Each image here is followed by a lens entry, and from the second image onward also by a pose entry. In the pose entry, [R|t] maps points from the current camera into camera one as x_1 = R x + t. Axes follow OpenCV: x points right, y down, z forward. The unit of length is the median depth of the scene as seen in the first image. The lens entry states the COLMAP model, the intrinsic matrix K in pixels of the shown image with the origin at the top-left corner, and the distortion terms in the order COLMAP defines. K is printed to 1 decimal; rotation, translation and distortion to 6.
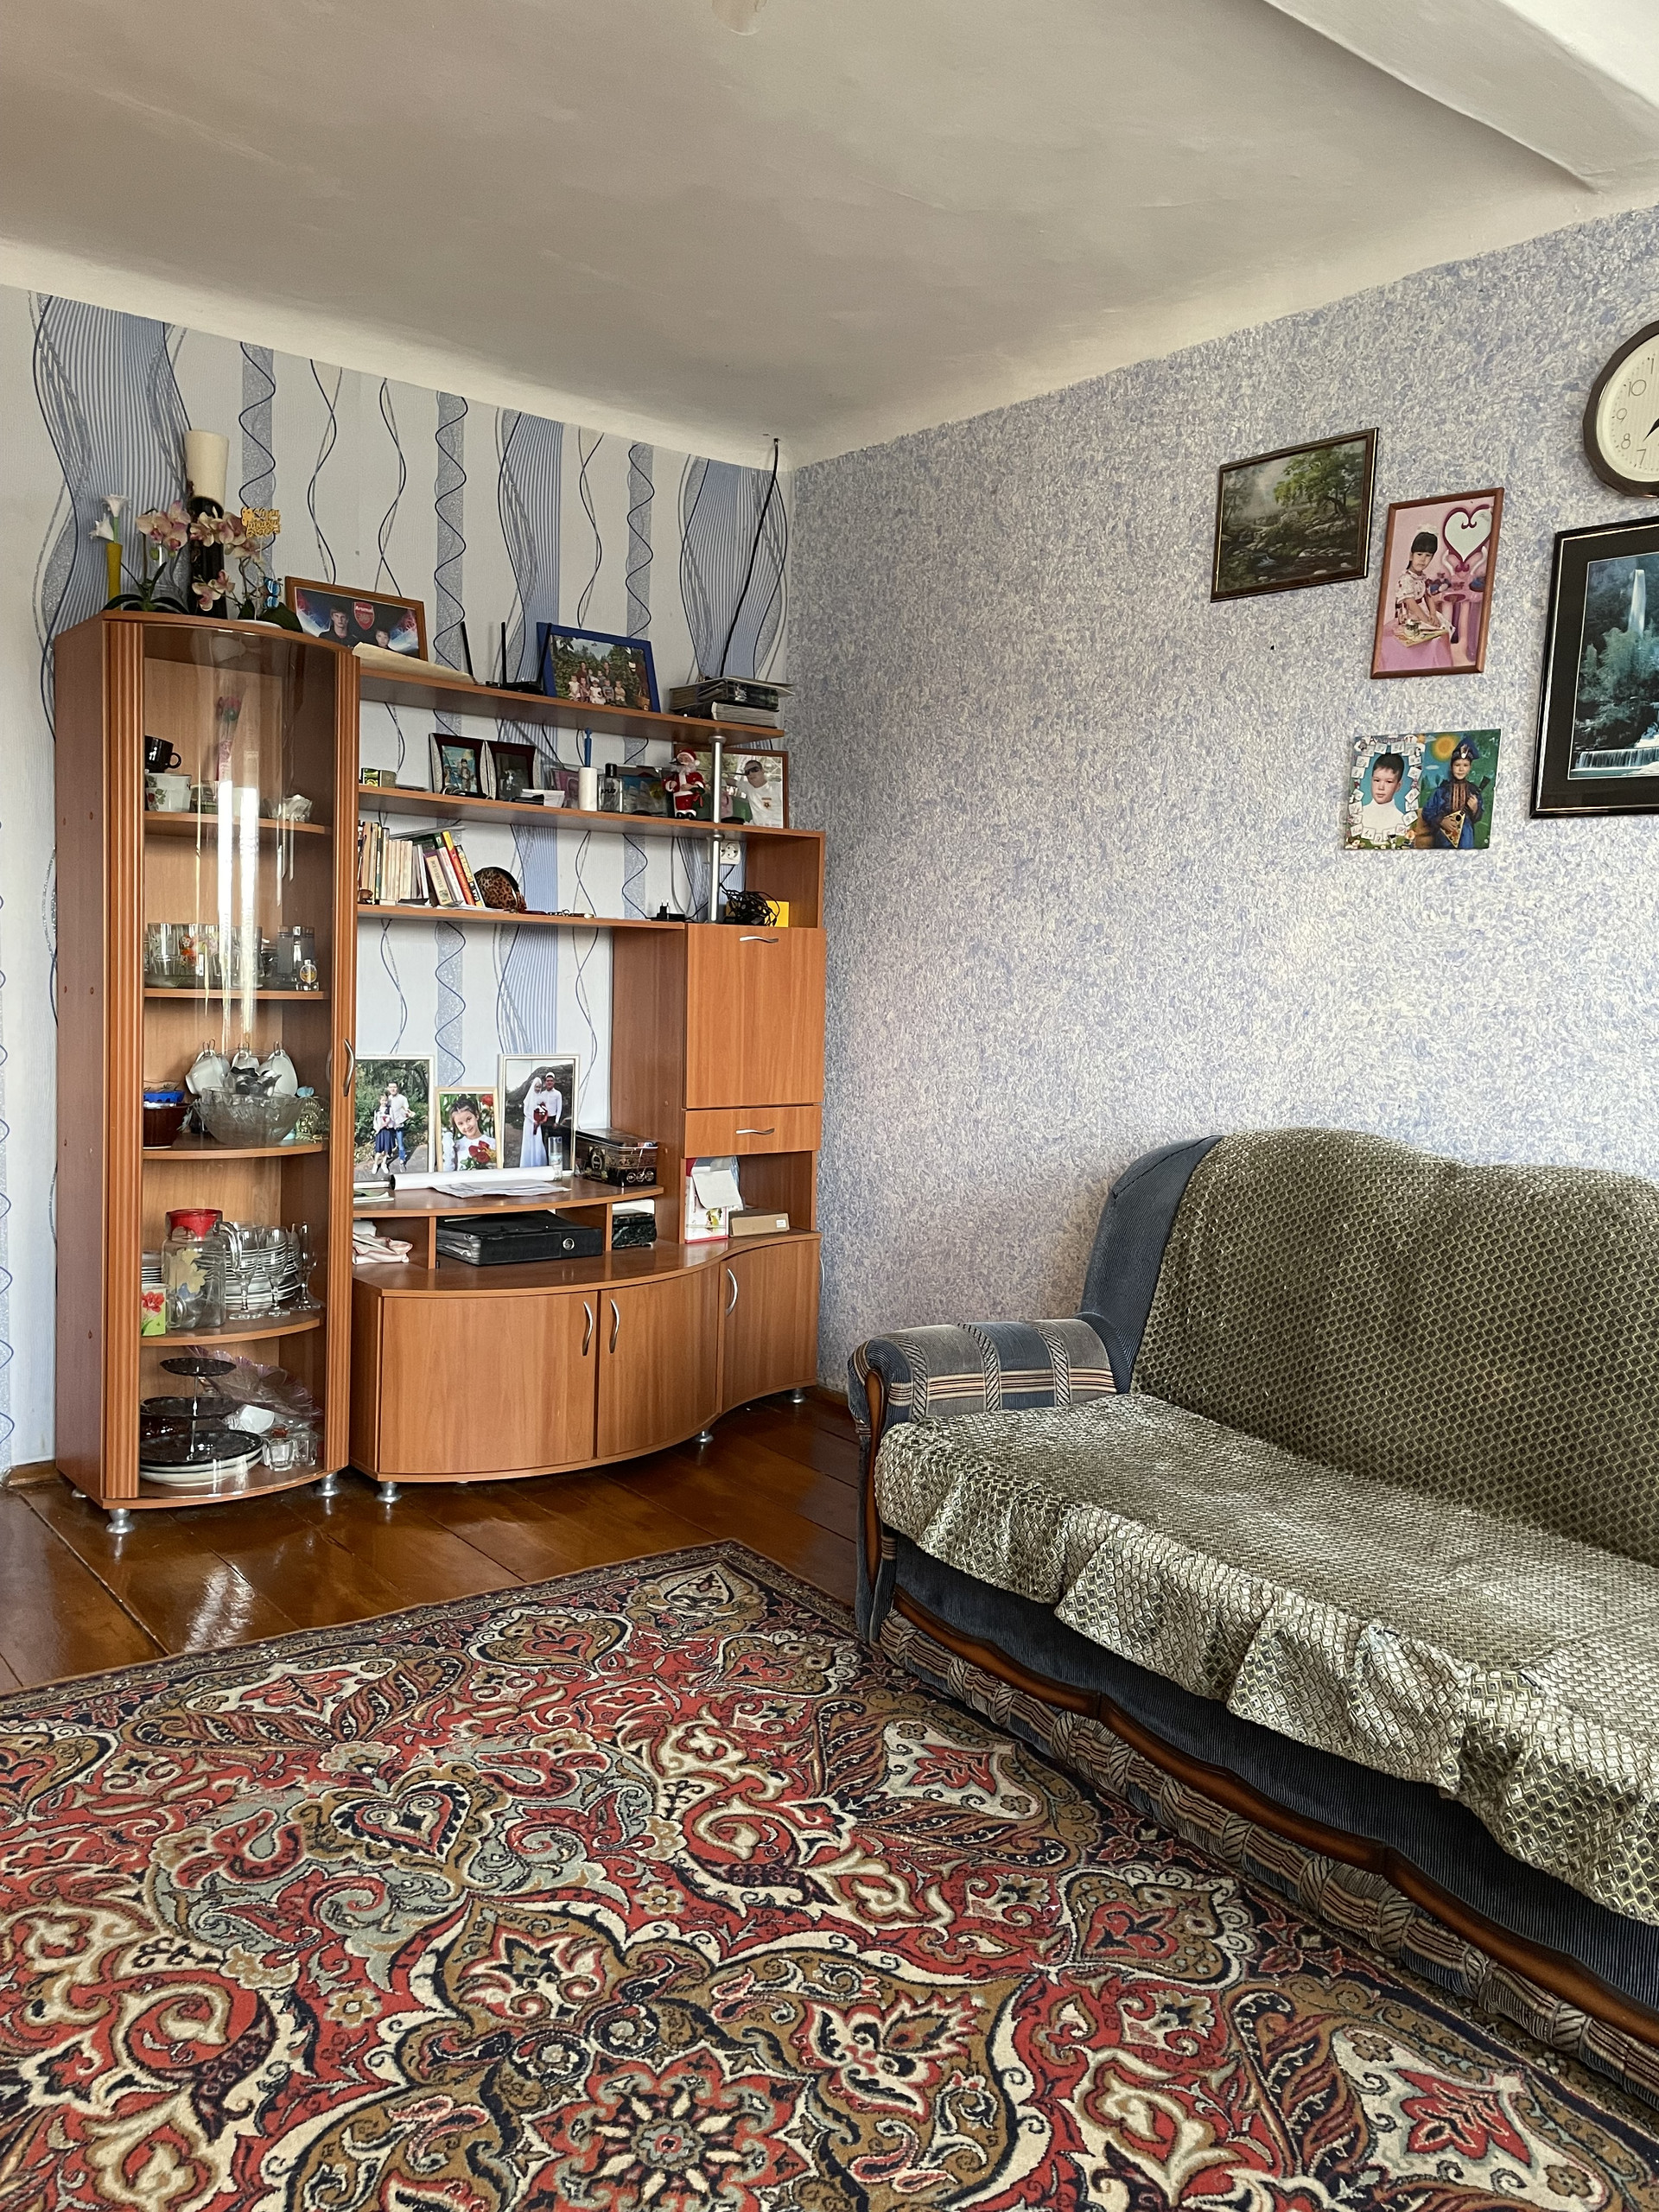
lens RADIAL K [[1702.6, 0, 828.3], [0, 1702.6, 1135.8], [0, 0, 1]] dist [0.102984, -0.128251]
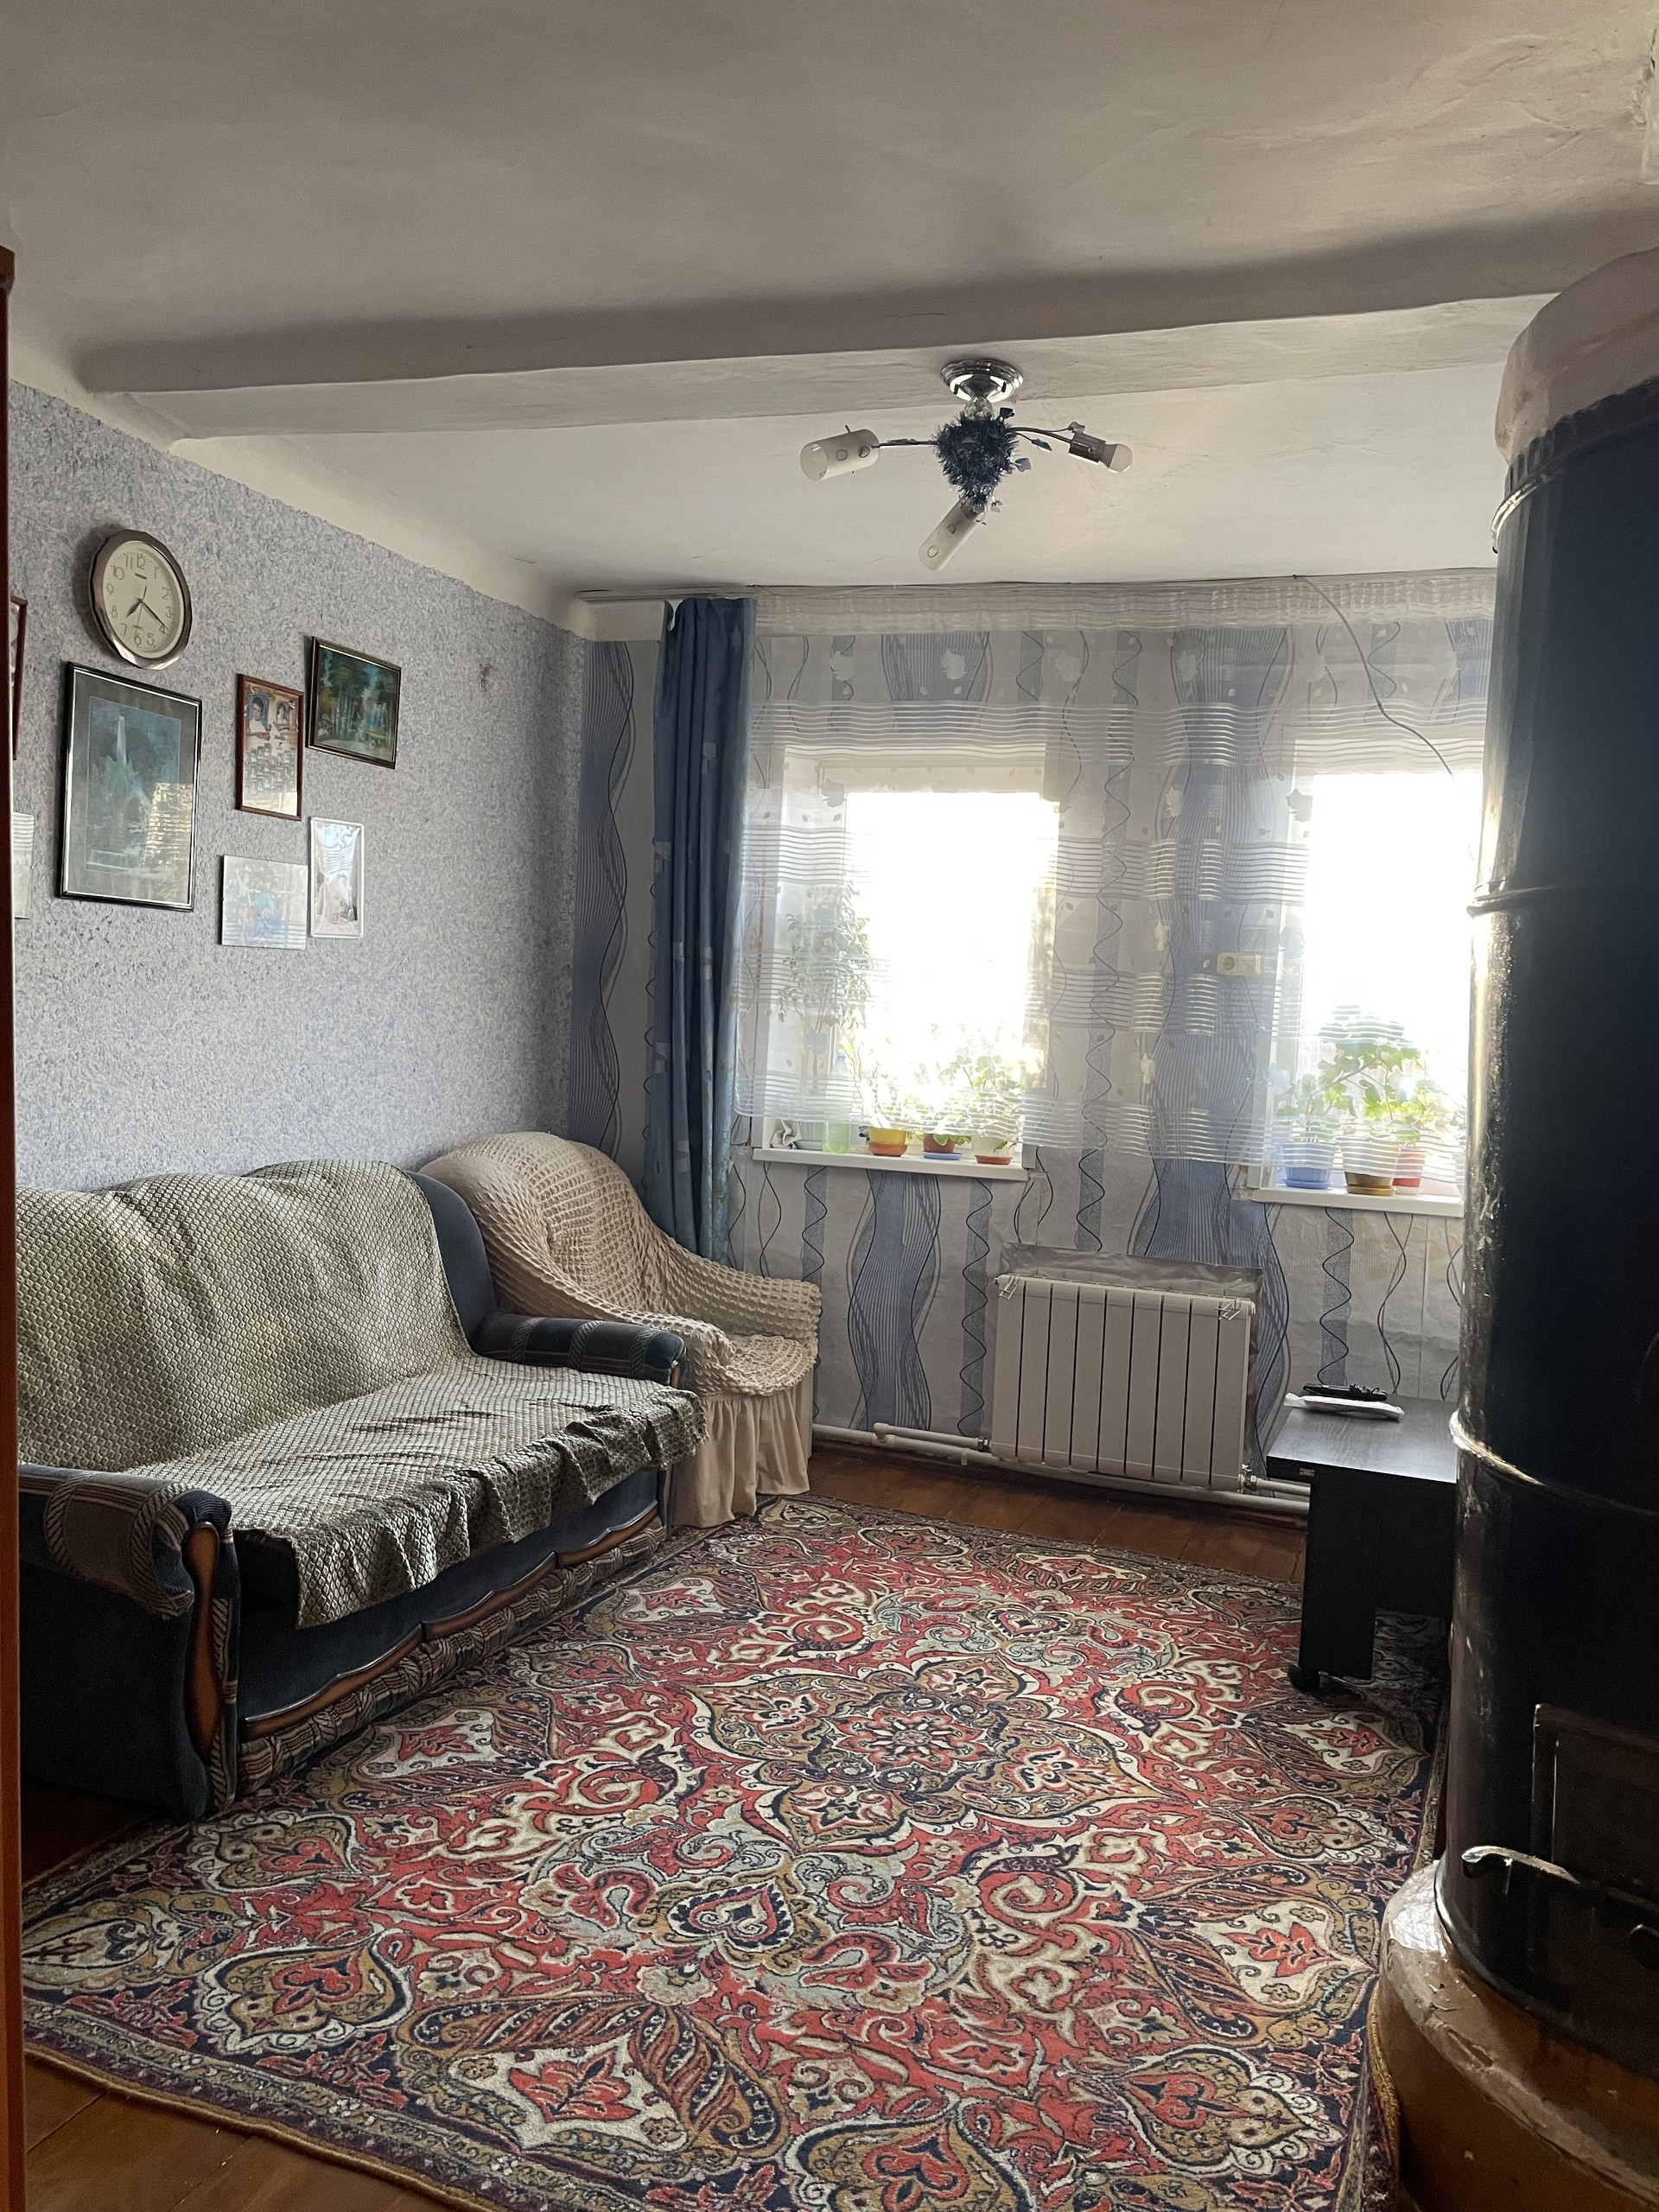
lens RADIAL K [[1702.6, 0, 828.3], [0, 1702.6, 1135.8], [0, 0, 1]] dist [0.102984, -0.128251]
pose [[-0.531649, -0.130909, 0.836787, -1.228771], [0.019040, 0.985886, 0.166332, -0.294997], [-0.846751, 0.104362, -0.521653, 1.614081]]
